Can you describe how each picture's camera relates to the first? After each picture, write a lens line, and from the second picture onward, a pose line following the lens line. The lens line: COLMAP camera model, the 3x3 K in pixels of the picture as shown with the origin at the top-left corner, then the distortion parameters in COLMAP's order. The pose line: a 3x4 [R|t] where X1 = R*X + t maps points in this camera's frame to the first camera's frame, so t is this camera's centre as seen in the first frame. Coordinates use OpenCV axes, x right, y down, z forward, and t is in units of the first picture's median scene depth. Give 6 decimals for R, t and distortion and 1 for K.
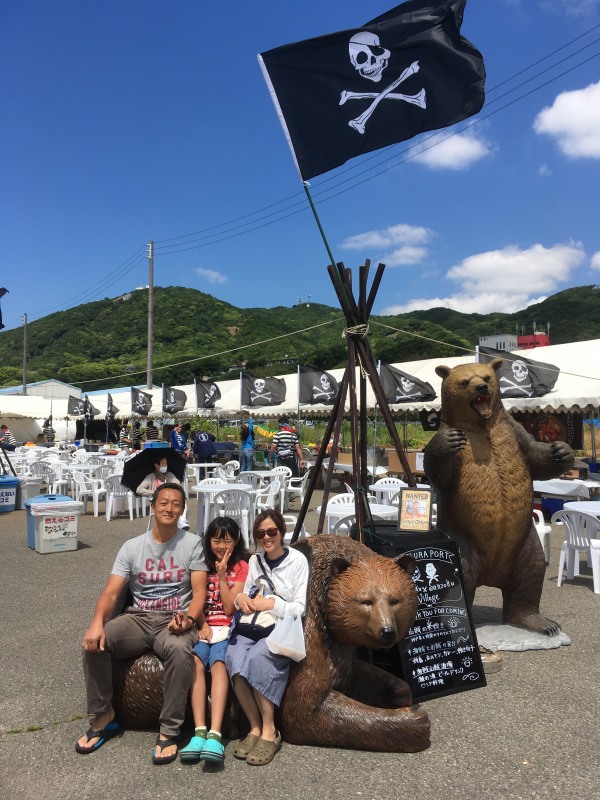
lens RADIAL K [[668.0, 0, 305.9], [0, 668.0, 397.6], [0, 0, 1]] dist [0.057068, -0.024659]
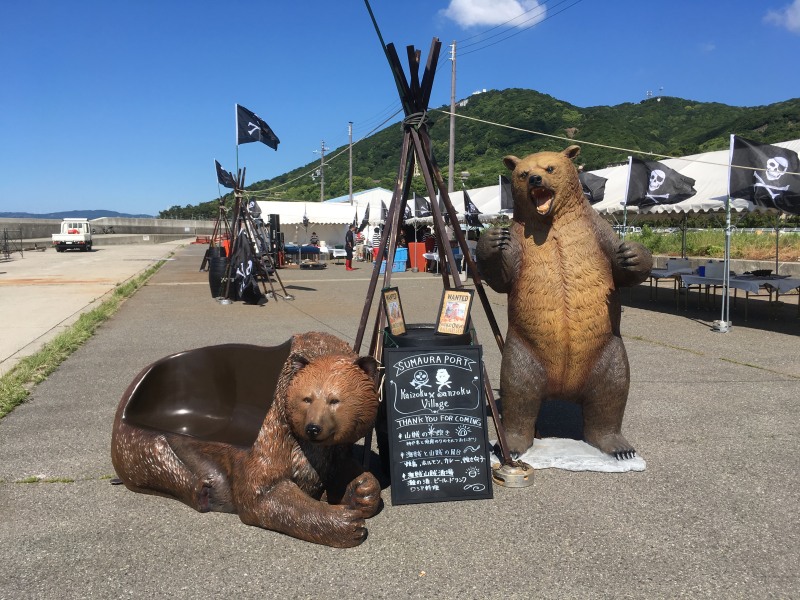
lens RADIAL K [[668.0, 0, 402.0], [0, 668.0, 293.4], [0, 0, 1]] dist [0.057068, -0.024659]
pose [[0.945731, 0.033124, -0.323258, 0.441866], [0.009916, 0.991386, 0.130597, 0.018733], [0.324799, -0.126715, 0.937256, 0.117133]]
